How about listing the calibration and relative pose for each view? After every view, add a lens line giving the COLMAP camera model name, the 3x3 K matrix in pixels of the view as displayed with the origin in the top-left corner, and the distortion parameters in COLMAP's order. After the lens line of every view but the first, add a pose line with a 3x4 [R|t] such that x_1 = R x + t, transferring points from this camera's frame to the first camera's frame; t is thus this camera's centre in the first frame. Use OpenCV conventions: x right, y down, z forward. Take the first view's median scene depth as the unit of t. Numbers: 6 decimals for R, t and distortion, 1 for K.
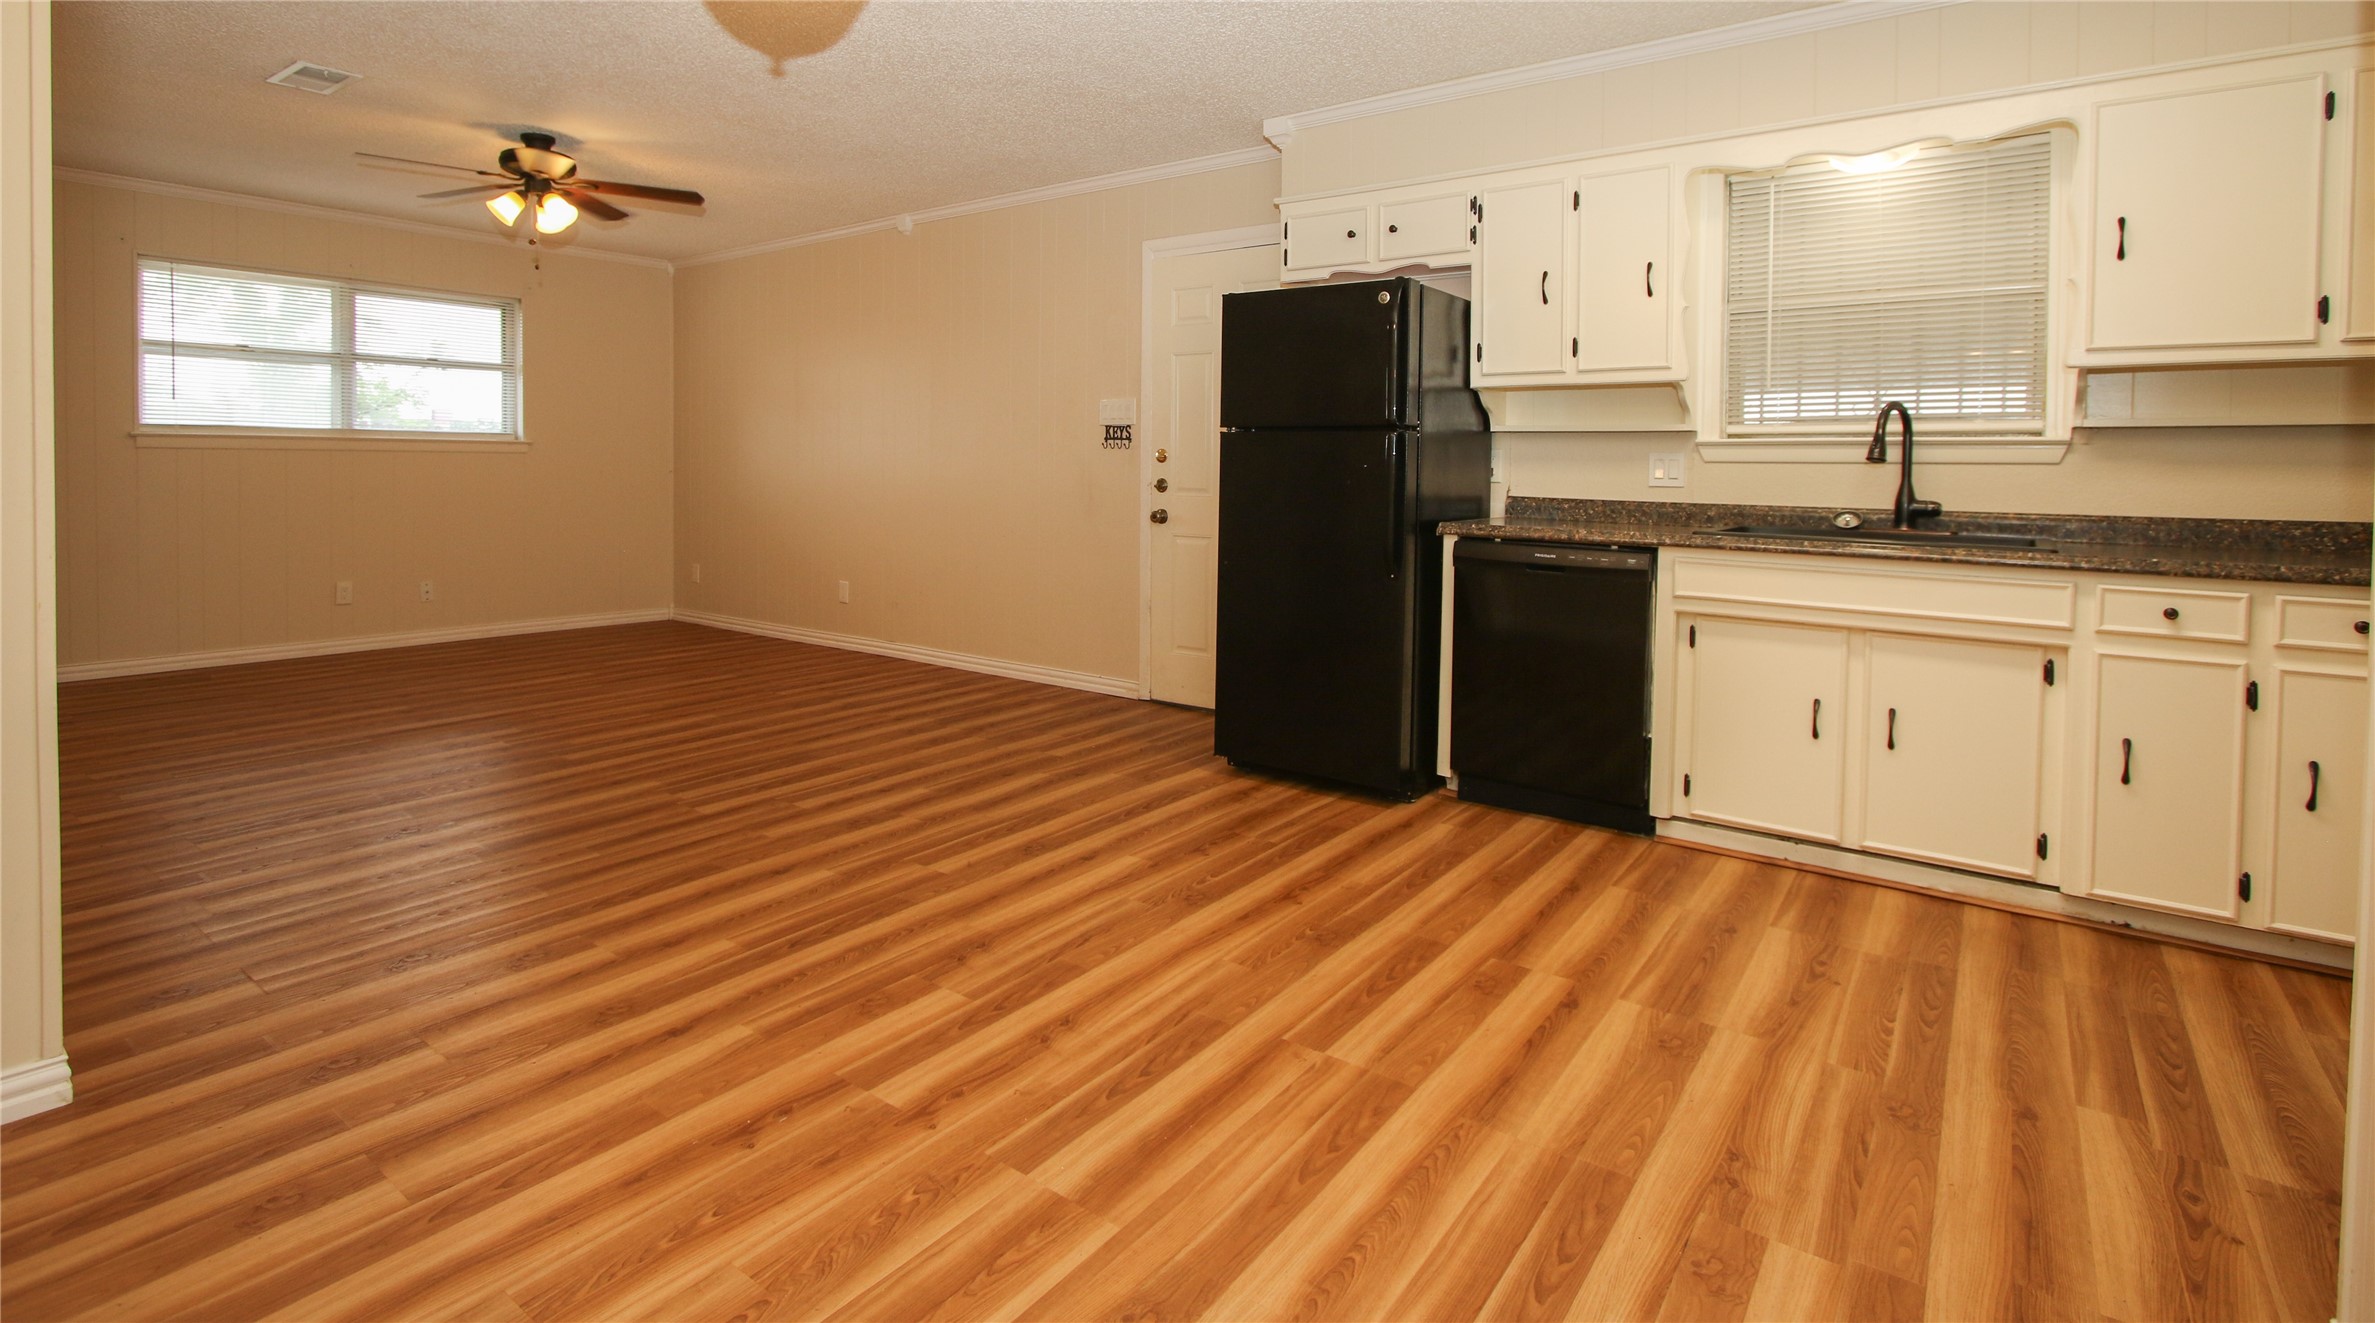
lens RADIAL K [[1128.3, 0, 1165.2], [0, 1128.3, 494.1], [0, 0, 1]] dist [-0.024773, 0.003754]
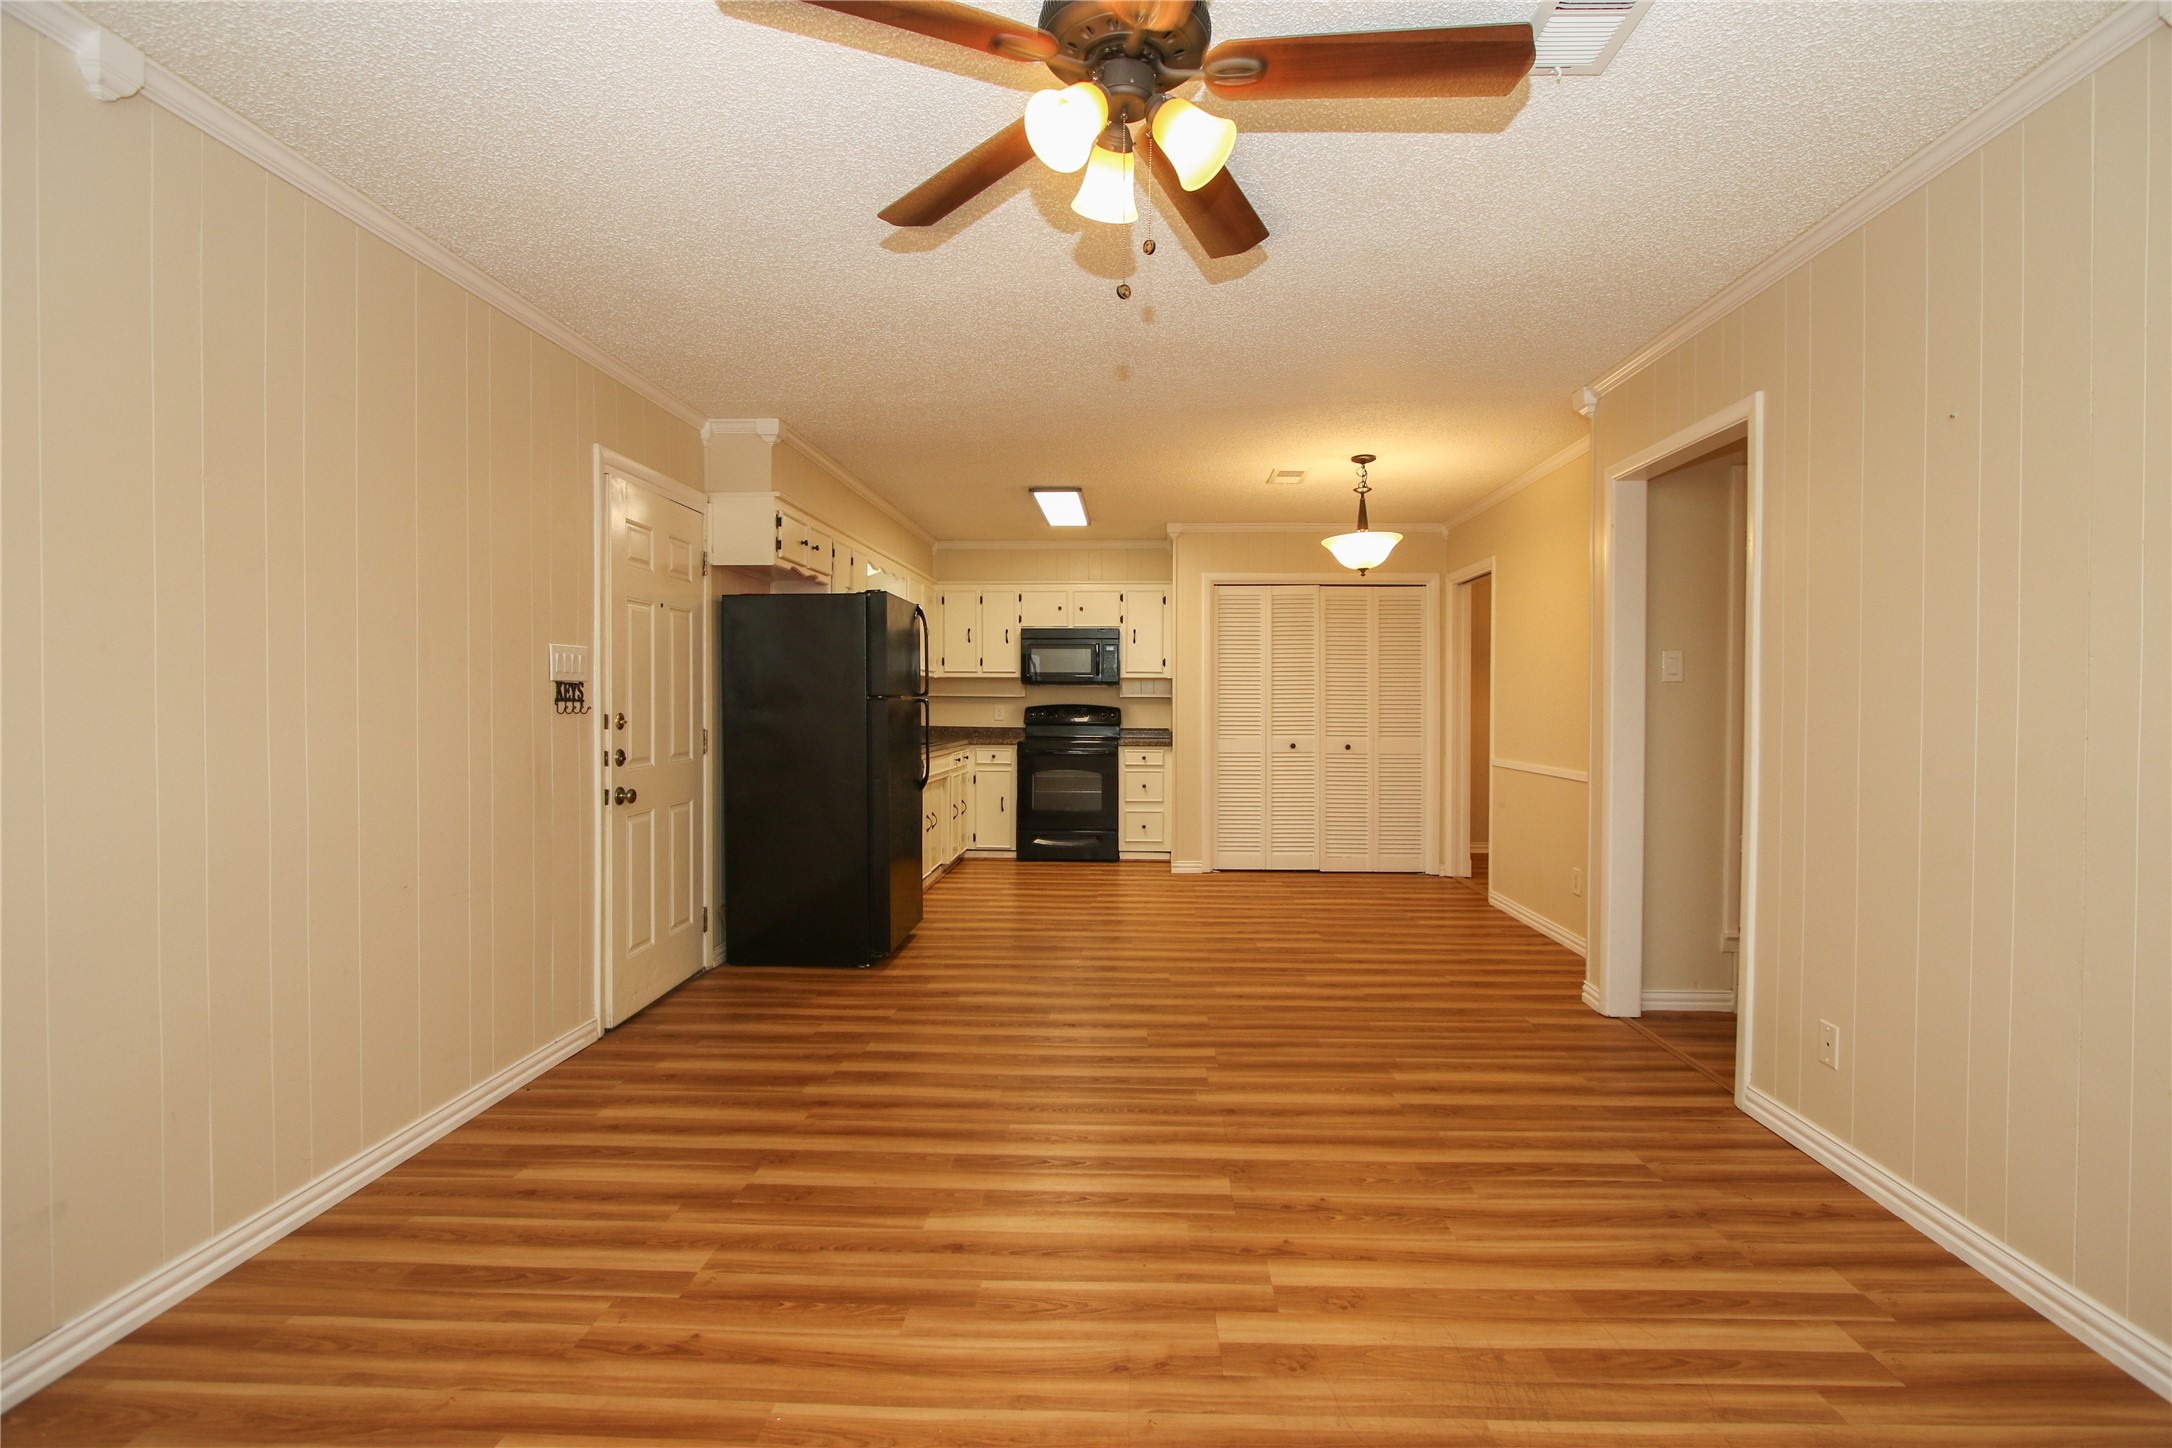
lens RADIAL K [[995.9, 0, 1104.4], [0, 995.9, 723.2], [0, 0, 1]] dist [-0.013697, 0.000238]
pose [[-0.574370, -0.032371, 0.817956, -1.256044], [0.015701, 0.998598, 0.050546, -0.101130], [-0.818445, 0.041875, -0.573056, 1.798841]]
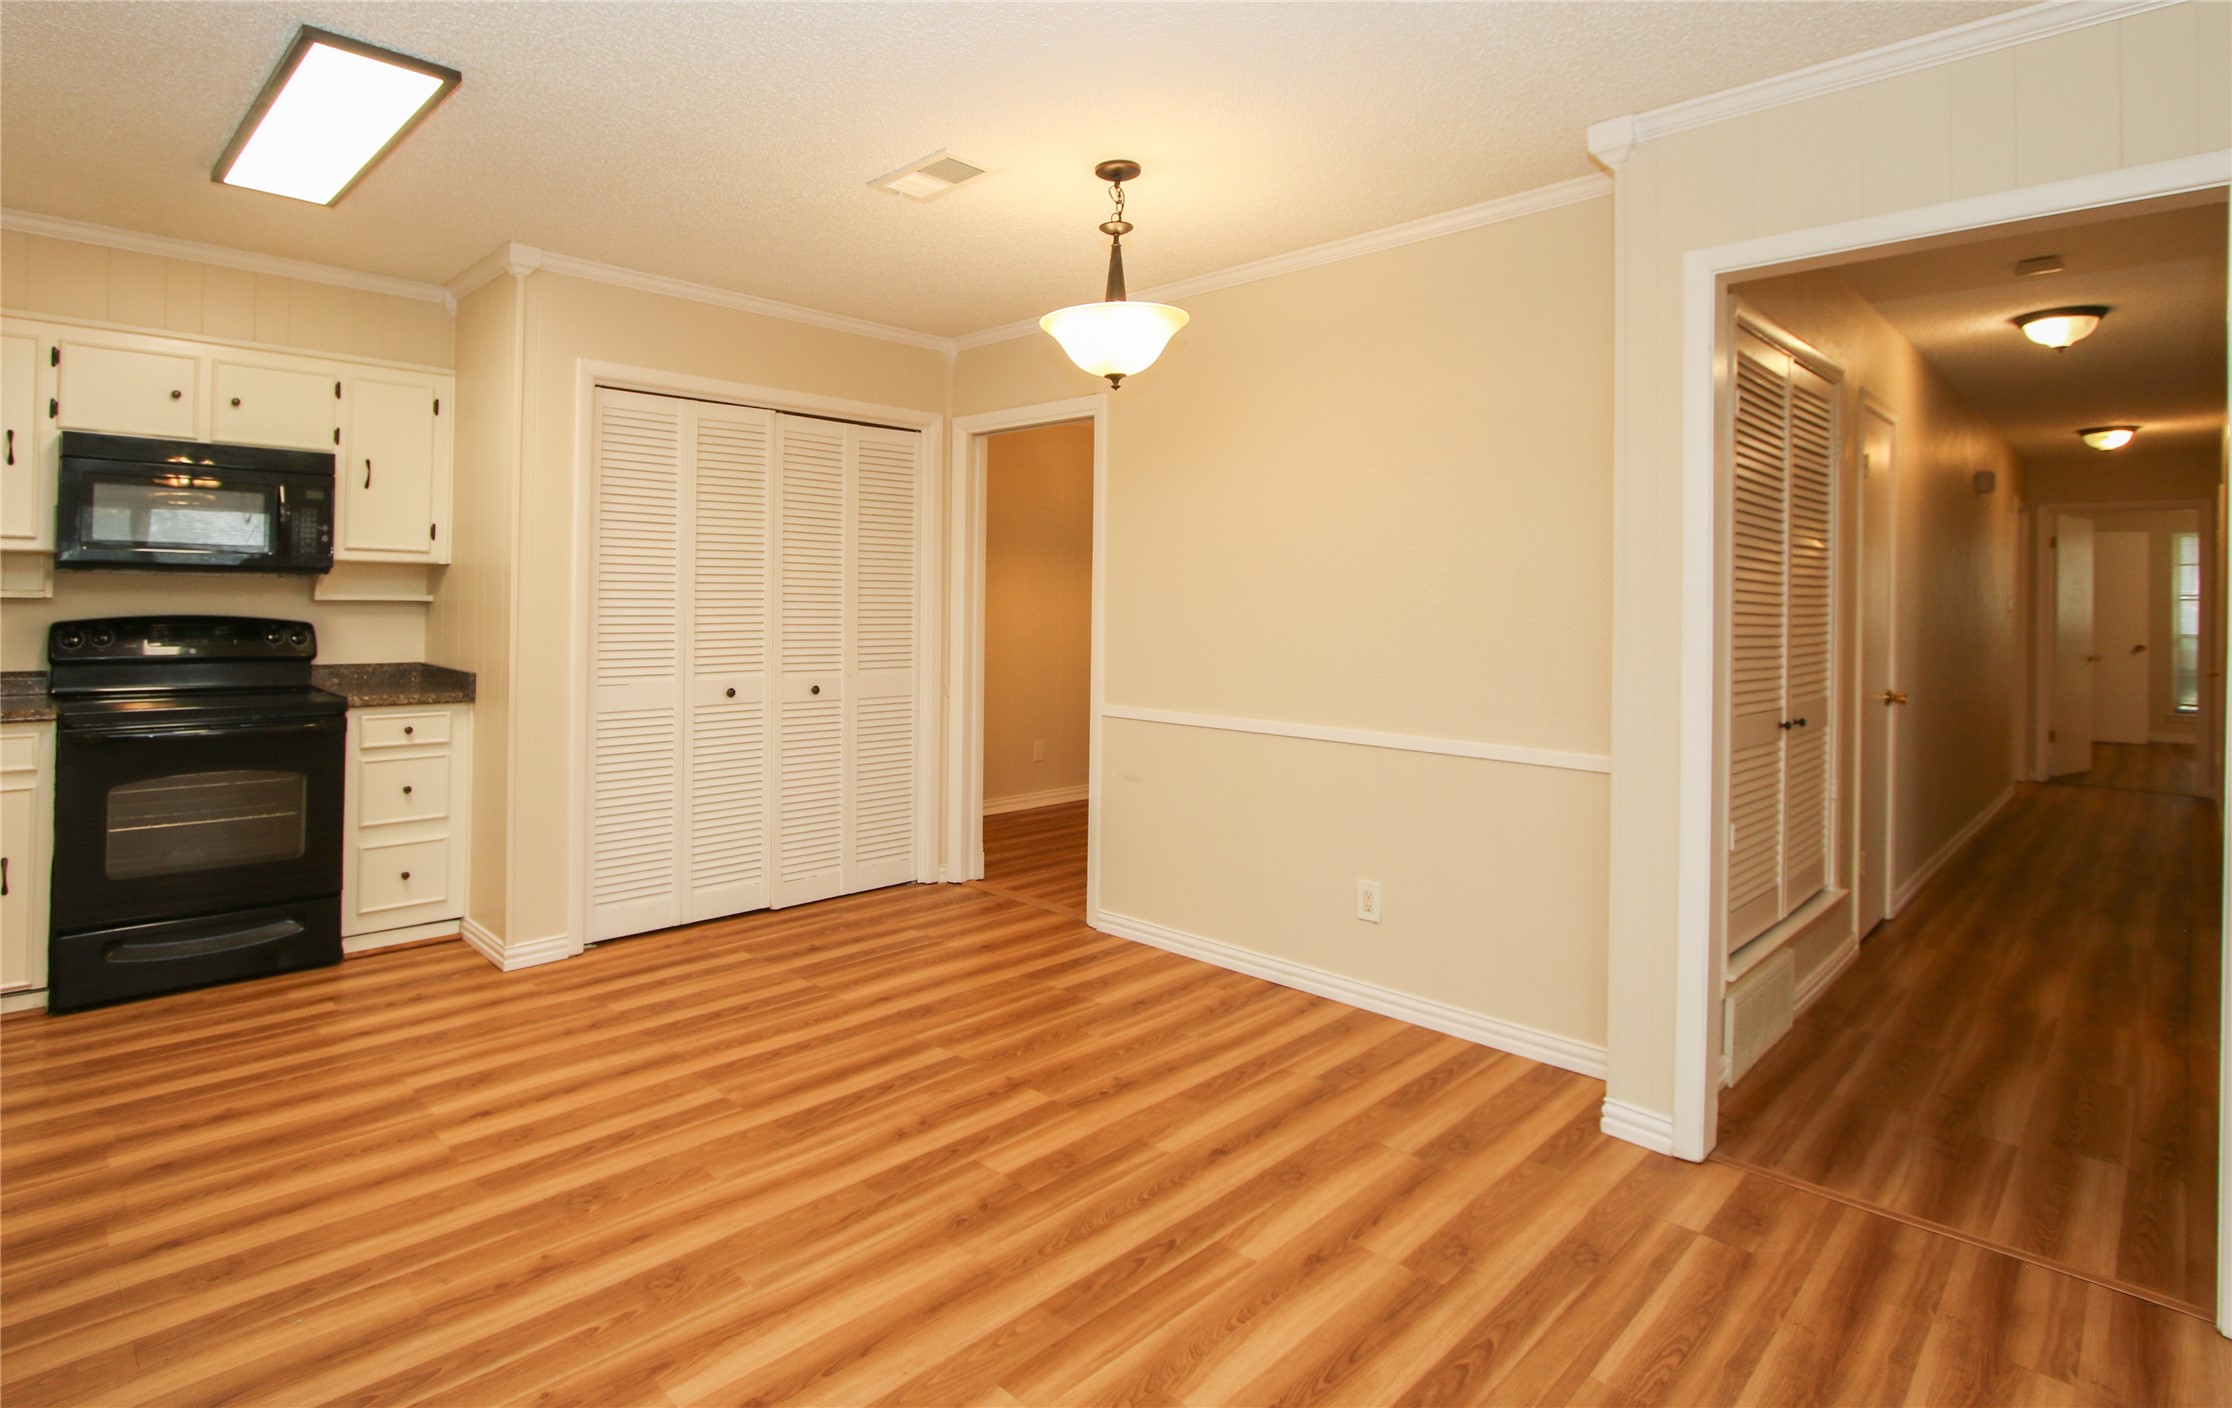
lens RADIAL K [[1110.2, 0, 1033.5], [0, 1110.2, 580.9], [0, 0, 1]] dist [-0.019326, 0.001337]
pose [[-0.986834, -0.022534, 0.160160, -0.280652], [-0.020229, 0.999667, 0.016004, -0.100324], [-0.160467, 0.012553, -0.986961, 1.484642]]
